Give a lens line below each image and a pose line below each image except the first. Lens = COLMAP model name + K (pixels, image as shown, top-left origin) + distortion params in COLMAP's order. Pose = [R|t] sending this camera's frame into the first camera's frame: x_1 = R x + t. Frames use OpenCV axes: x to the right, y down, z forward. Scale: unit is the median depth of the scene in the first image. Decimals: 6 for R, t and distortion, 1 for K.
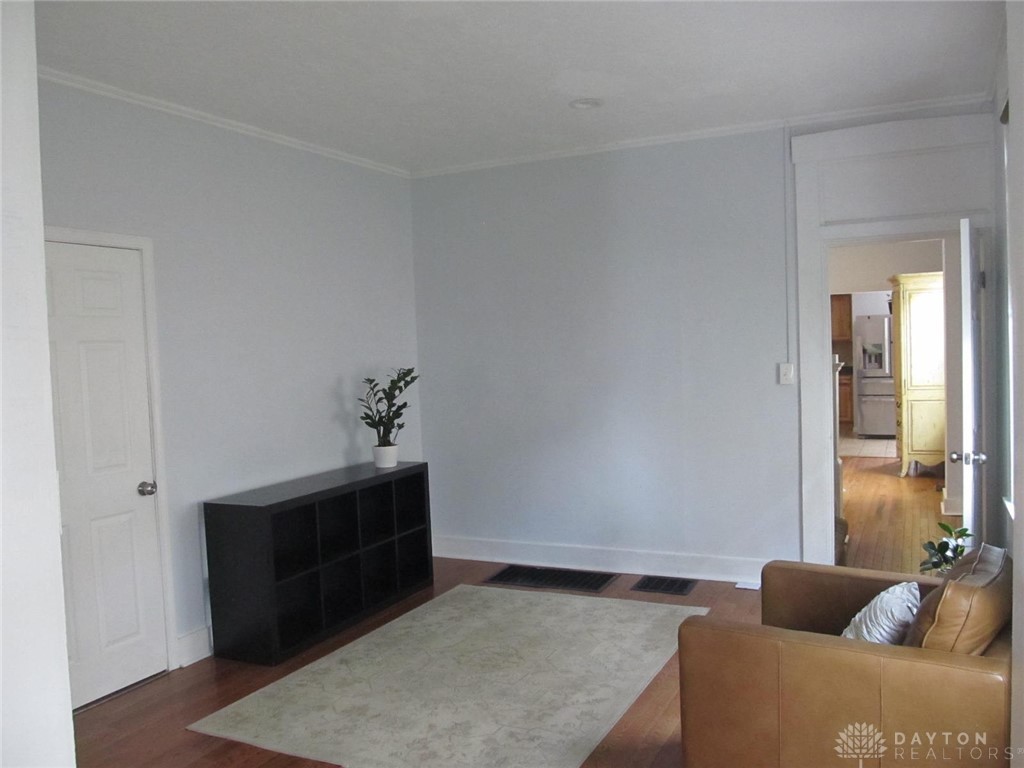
lens RADIAL K [[843.1, 0, 512.0], [0, 843.1, 384.0], [0, 0, 1]] dist [-0.071074, 0.040249]
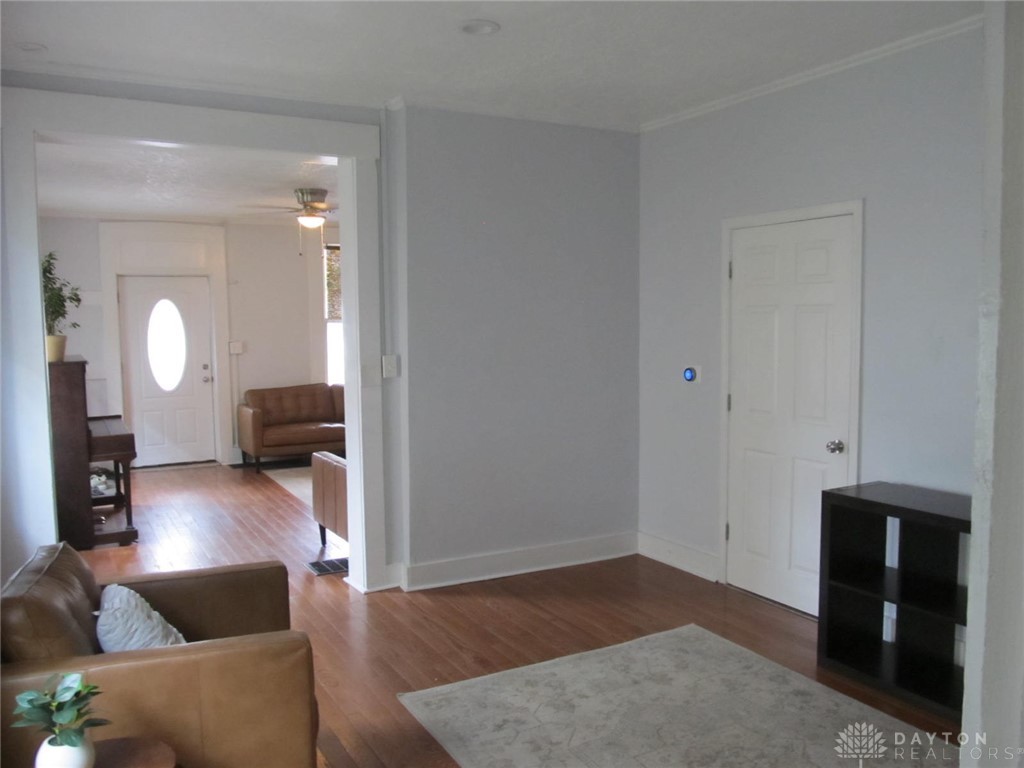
lens RADIAL K [[843.1, 0, 512.0], [0, 843.1, 384.0], [0, 0, 1]] dist [-0.071074, 0.040249]
pose [[-0.565157, 0.106615, -0.818065, 0.715964], [-0.006846, 0.990974, 0.133878, -0.099309], [0.824955, 0.081262, -0.559326, 1.406789]]
